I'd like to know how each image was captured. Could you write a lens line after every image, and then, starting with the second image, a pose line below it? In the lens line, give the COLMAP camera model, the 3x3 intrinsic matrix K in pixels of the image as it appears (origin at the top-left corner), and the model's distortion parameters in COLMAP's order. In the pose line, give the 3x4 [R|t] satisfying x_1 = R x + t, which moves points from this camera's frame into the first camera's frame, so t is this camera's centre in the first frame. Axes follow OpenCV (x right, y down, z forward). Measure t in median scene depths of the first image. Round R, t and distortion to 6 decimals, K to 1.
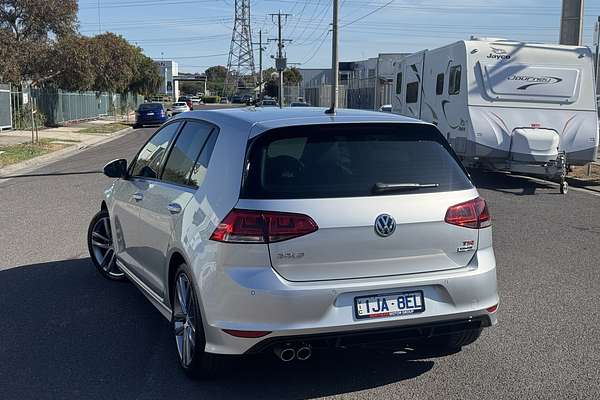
lens RADIAL K [[843.5, 0, 300.0], [0, 843.5, 200.0], [0, 0, 1]] dist [0.138137, -0.150572]
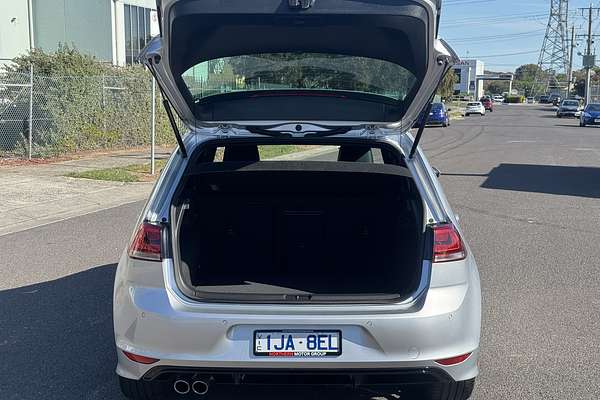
lens RADIAL K [[843.5, 0, 300.0], [0, 843.5, 200.0], [0, 0, 1]] dist [0.138137, -0.150572]
pose [[0.936148, 0.052829, -0.347614, 0.379746], [-0.052601, 0.998565, 0.010100, -0.029489], [0.347648, 0.008830, 0.937583, 0.178966]]
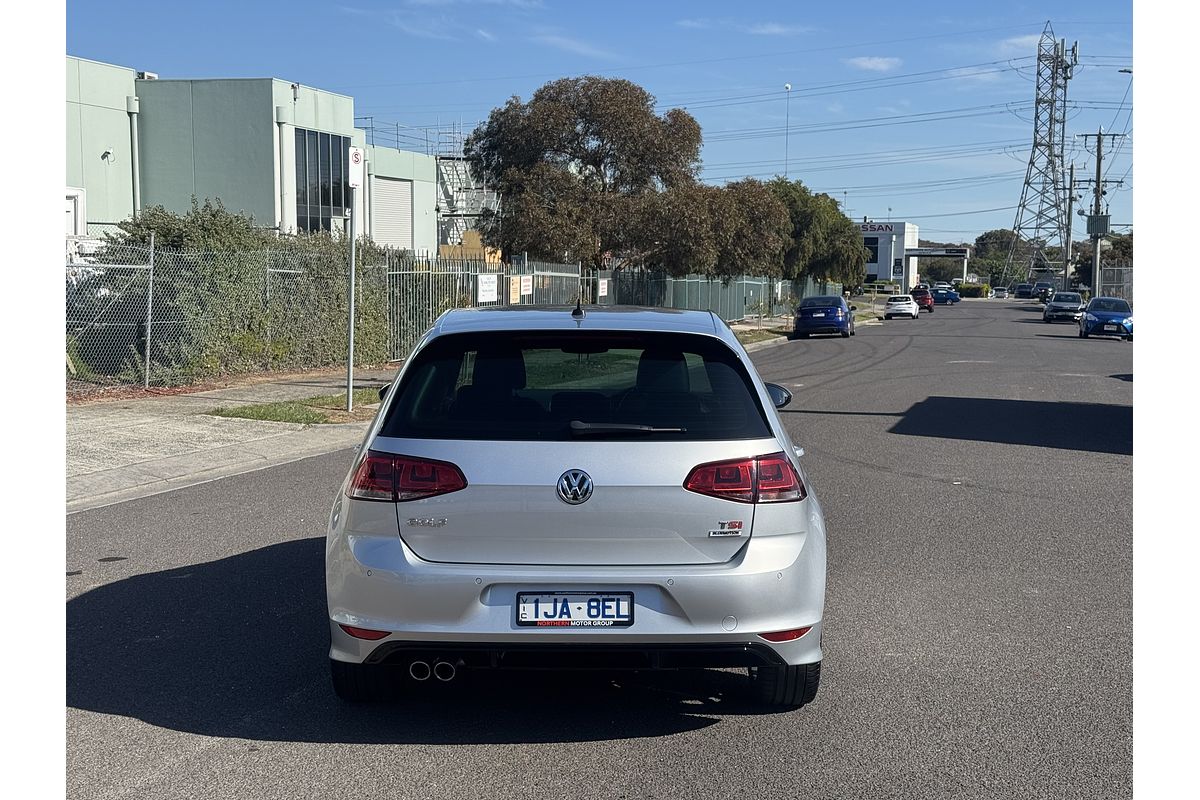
lens RADIAL K [[1494.4, 0, 600.0], [0, 1494.4, 400.0], [0, 0, 1]] dist [0.113379, -0.010423]
pose [[0.936624, 0.037425, -0.348332, 0.490046], [-0.052952, 0.997978, -0.035157, 0.002723], [0.346312, 0.051374, 0.936712, -0.072495]]
